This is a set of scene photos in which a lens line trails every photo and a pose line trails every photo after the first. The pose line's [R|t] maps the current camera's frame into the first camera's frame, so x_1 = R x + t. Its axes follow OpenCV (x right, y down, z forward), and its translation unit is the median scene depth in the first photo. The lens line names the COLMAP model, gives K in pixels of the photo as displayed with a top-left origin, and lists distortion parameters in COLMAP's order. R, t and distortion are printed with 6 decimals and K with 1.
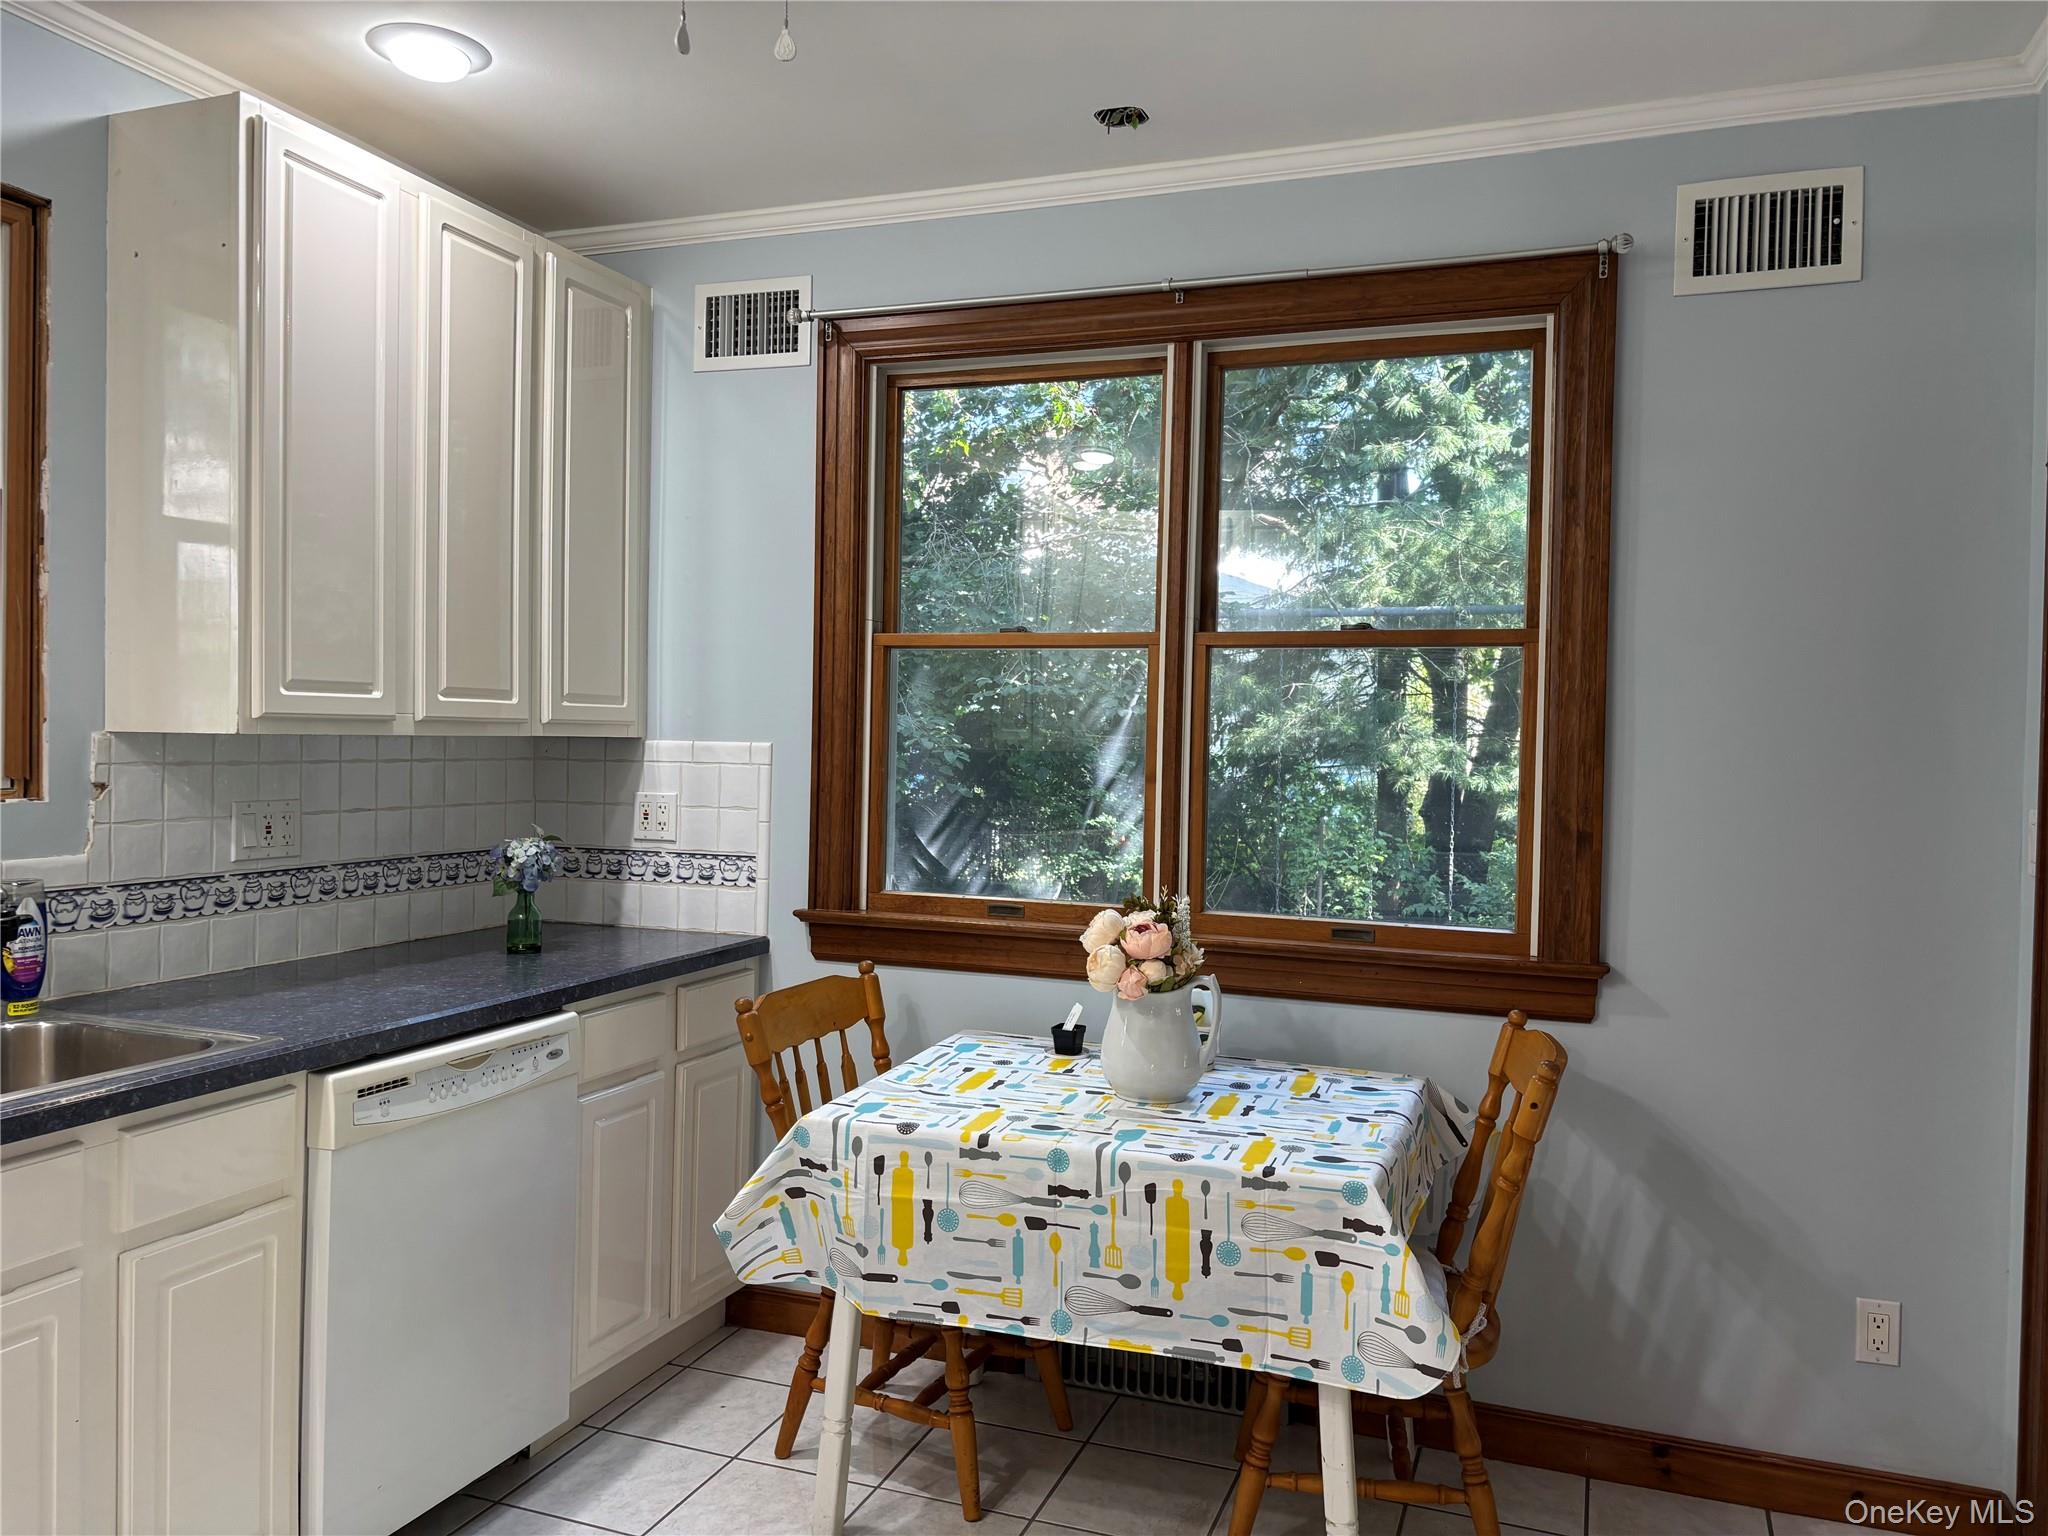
lens RADIAL K [[1559.5, 0, 1024.3], [0, 1559.5, 760.1], [0, 0, 1]] dist [0.052871, -0.048272]
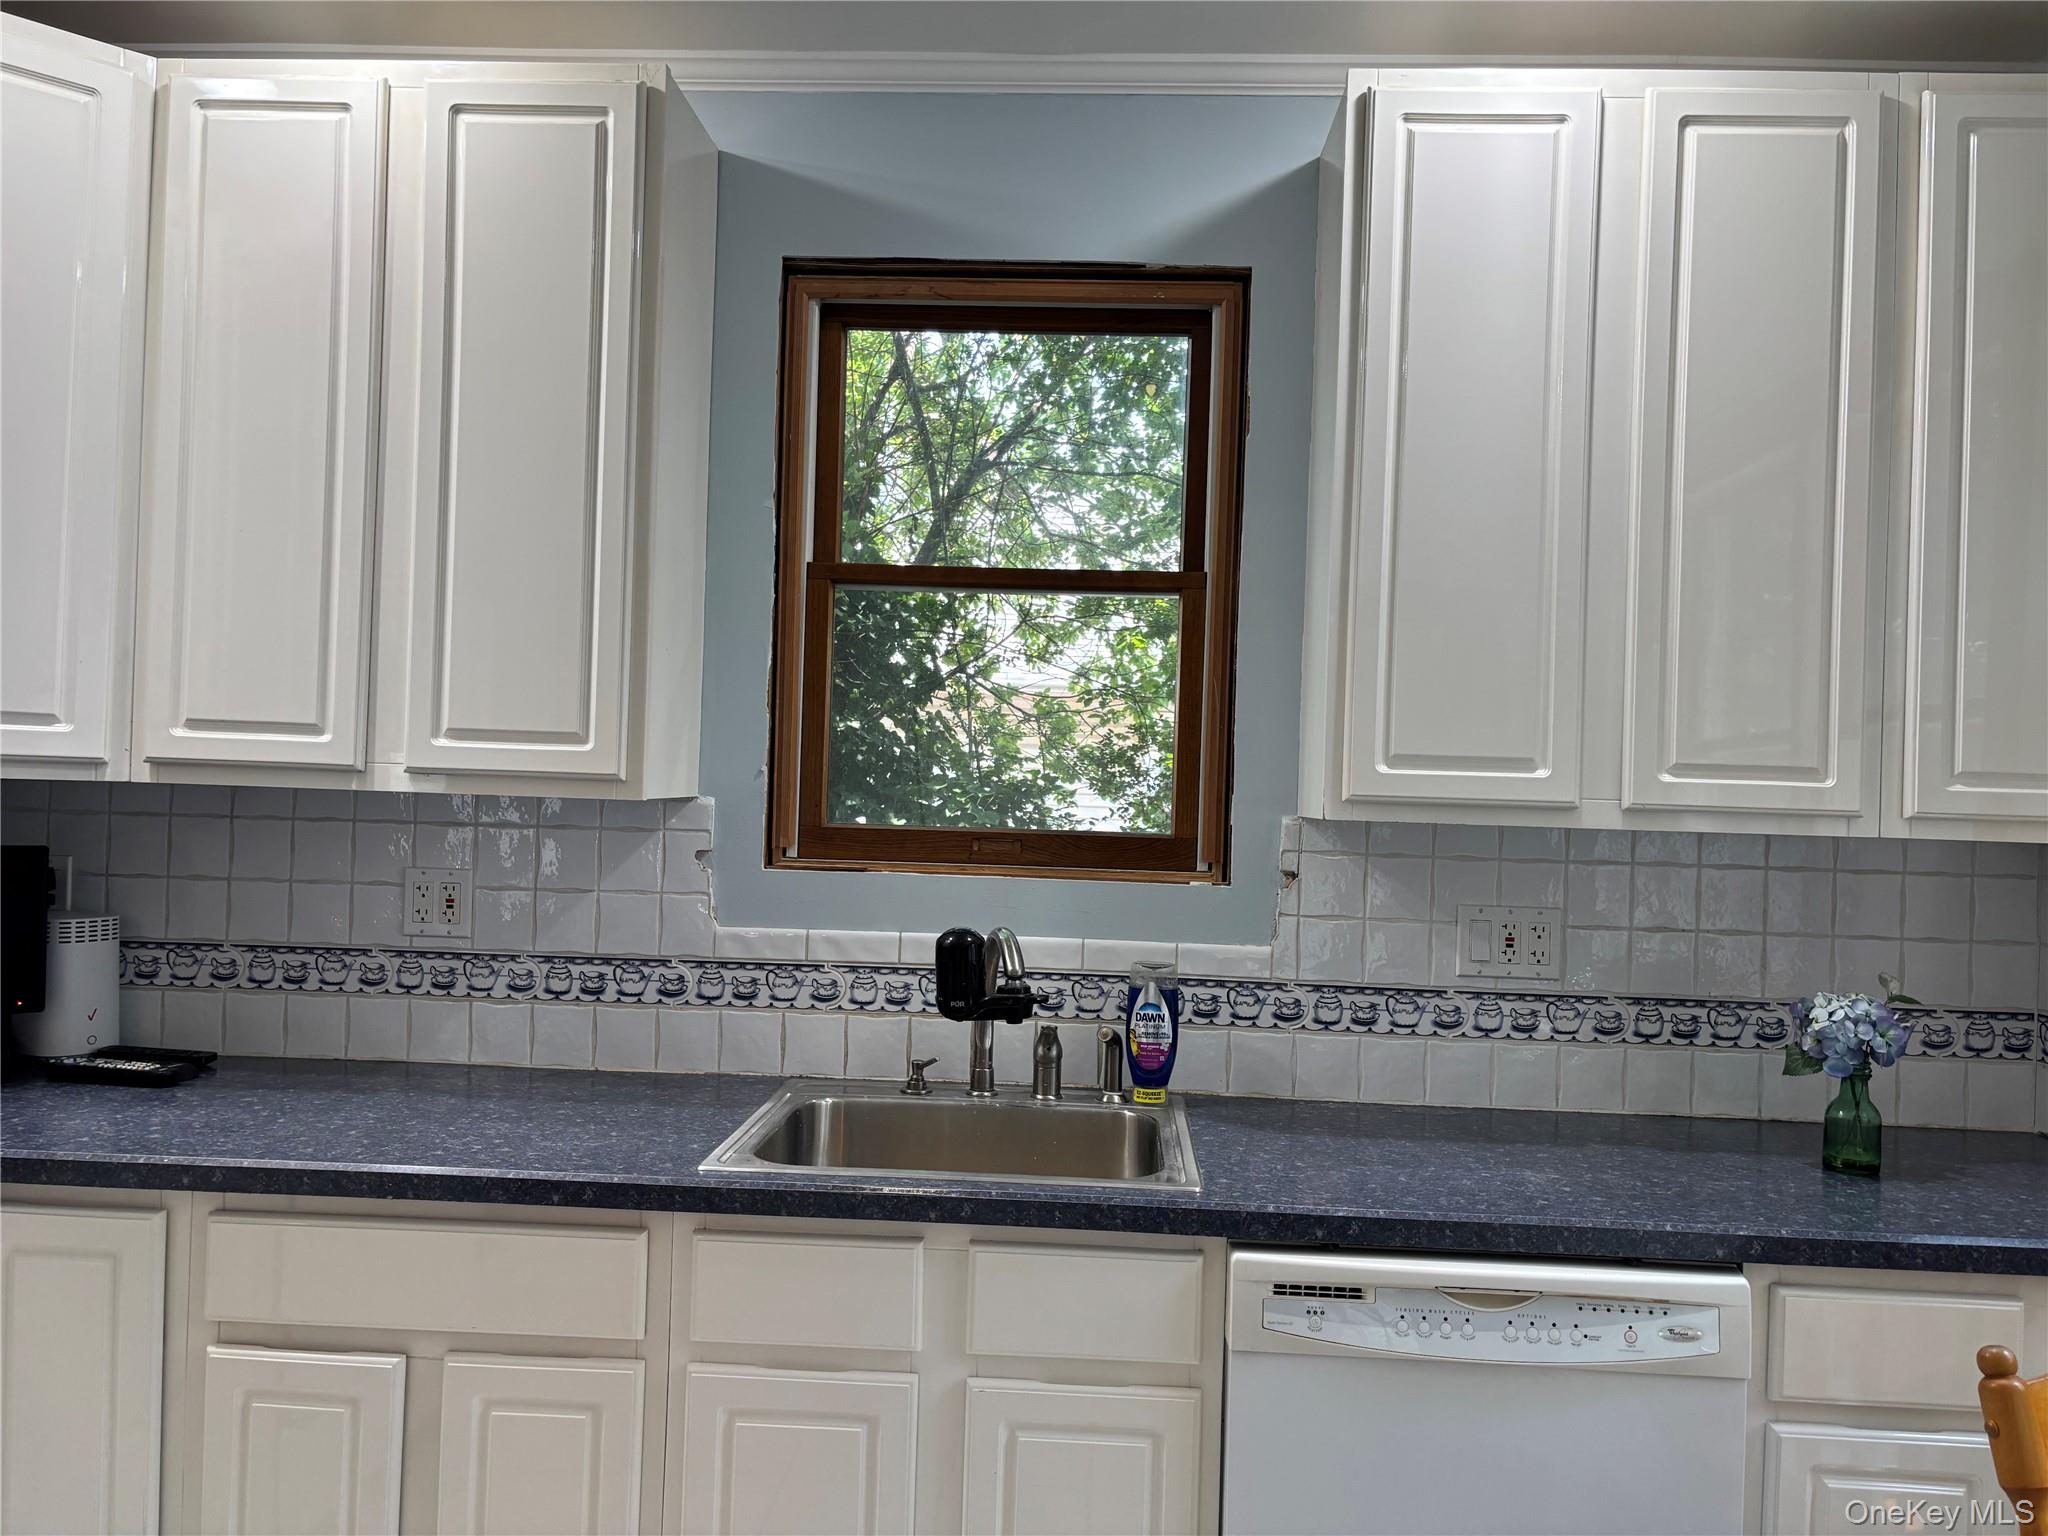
lens RADIAL K [[1559.5, 0, 1023.2], [0, 1559.5, 765.7], [0, 0, 1]] dist [0.052871, -0.048272]
pose [[0.305156, -0.018894, -0.952115, 0.220795], [-0.041859, 0.998571, -0.033231, -0.009555], [0.951382, 0.049995, 0.303929, 0.514374]]
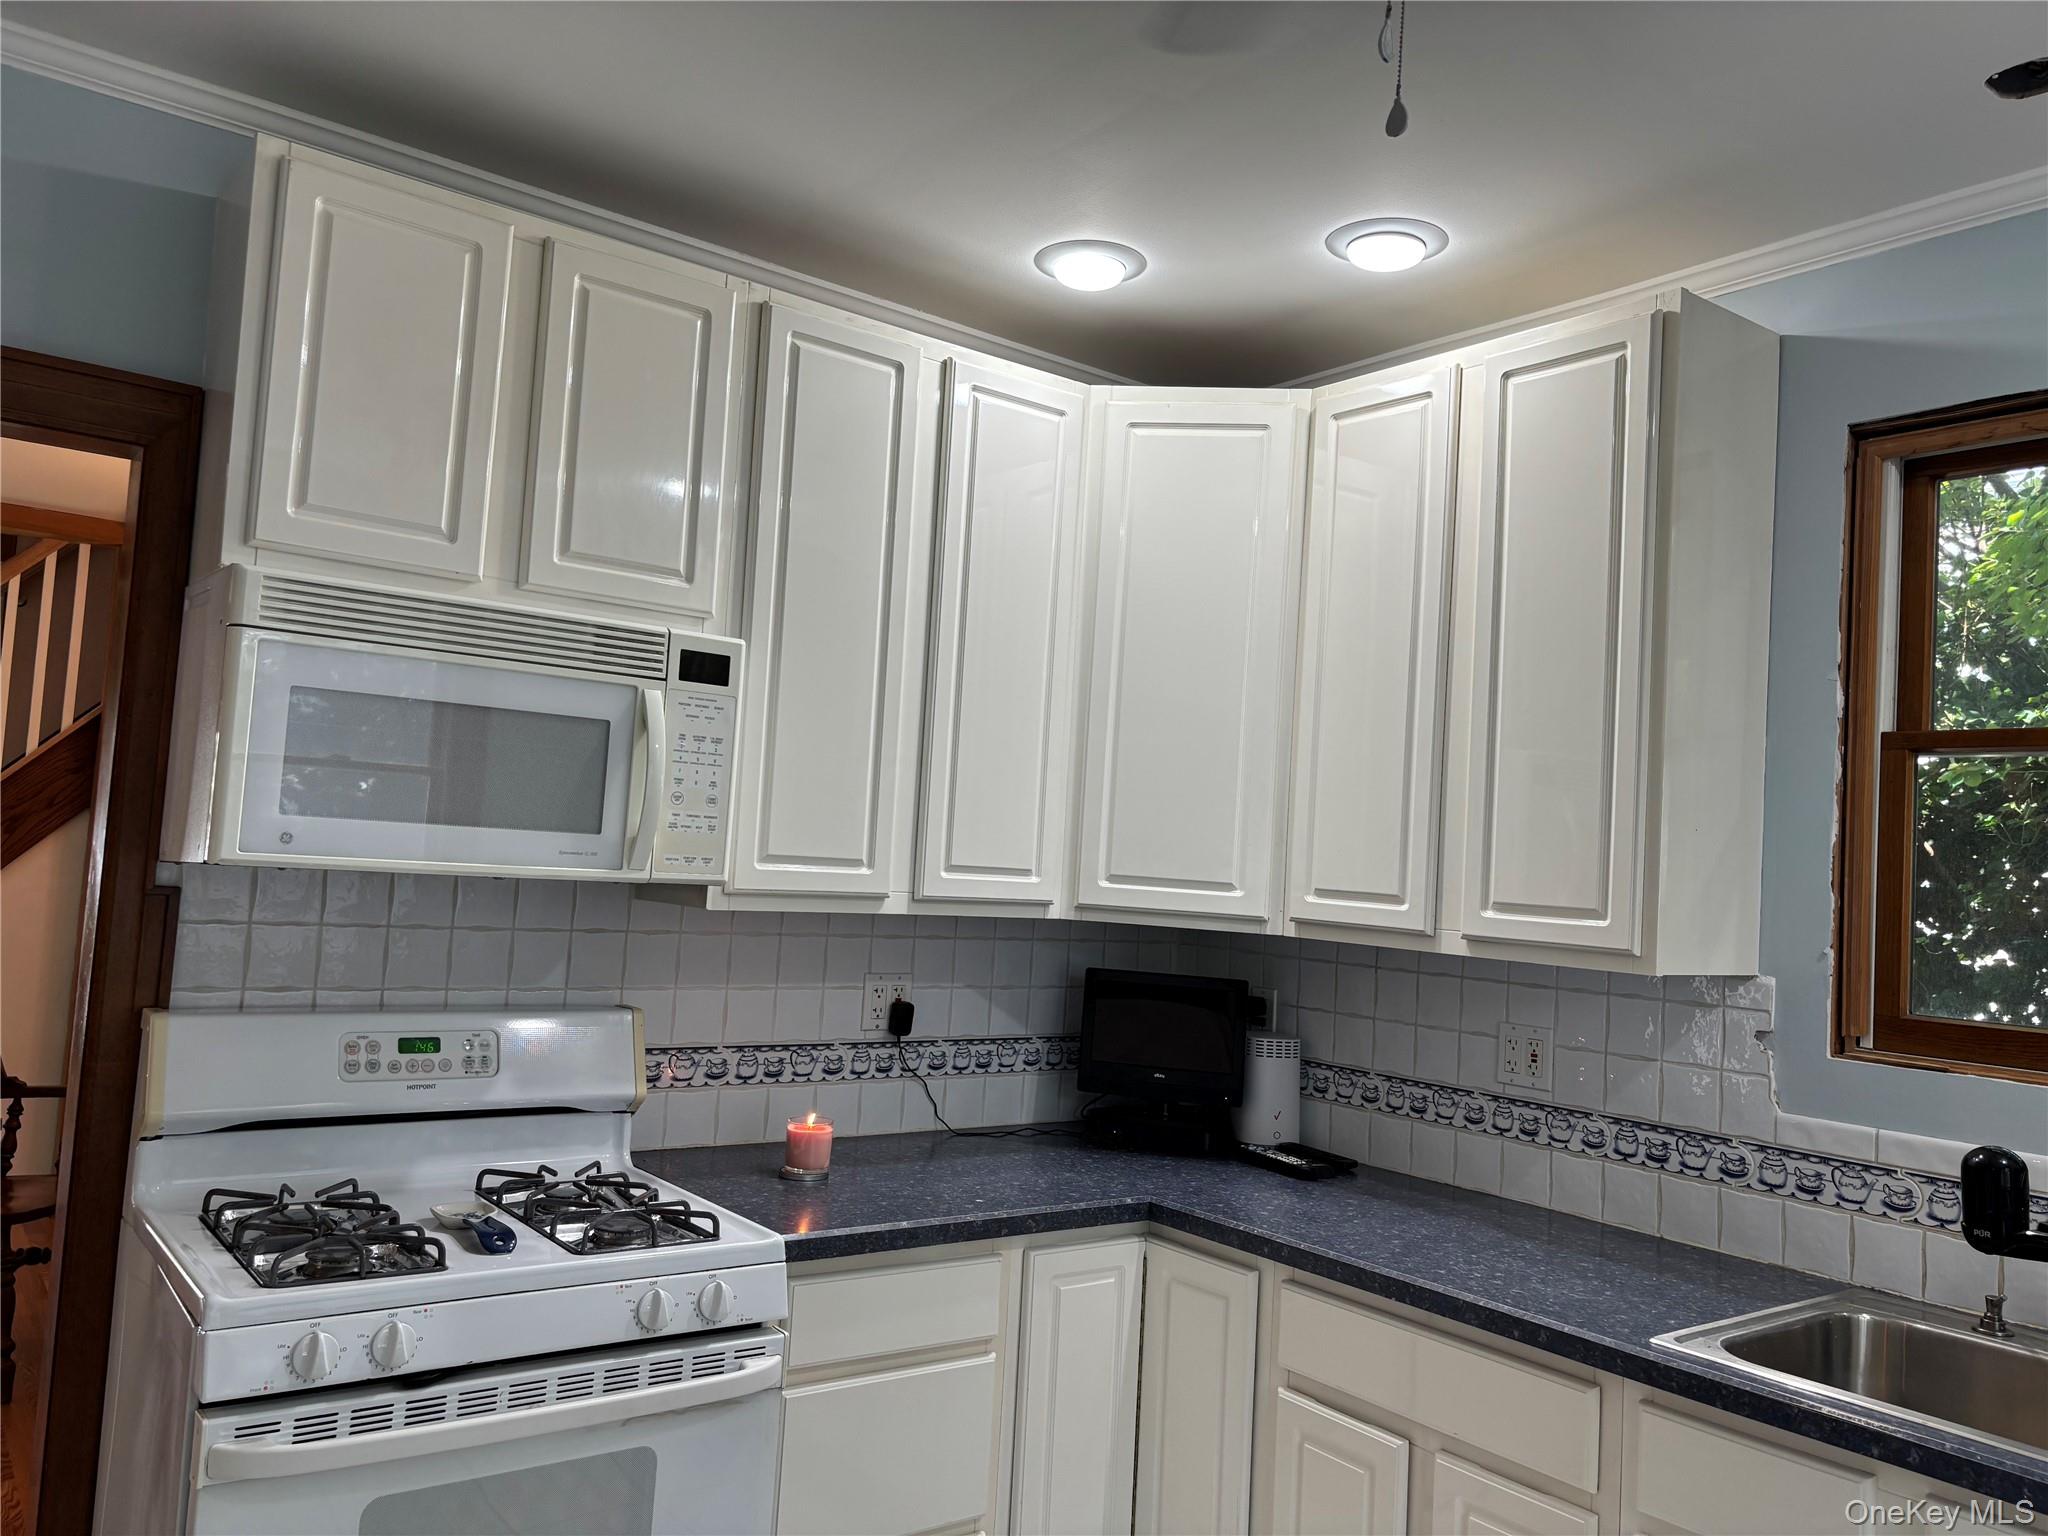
lens RADIAL K [[1559.5, 0, 1008.2], [0, 1559.5, 766.5], [0, 0, 1]] dist [0.052871, -0.048272]
pose [[-0.527822, -0.102816, -0.843109, 0.296758], [-0.084969, 0.994058, -0.068031, -0.033730], [0.845094, 0.035730, -0.533422, 0.712937]]
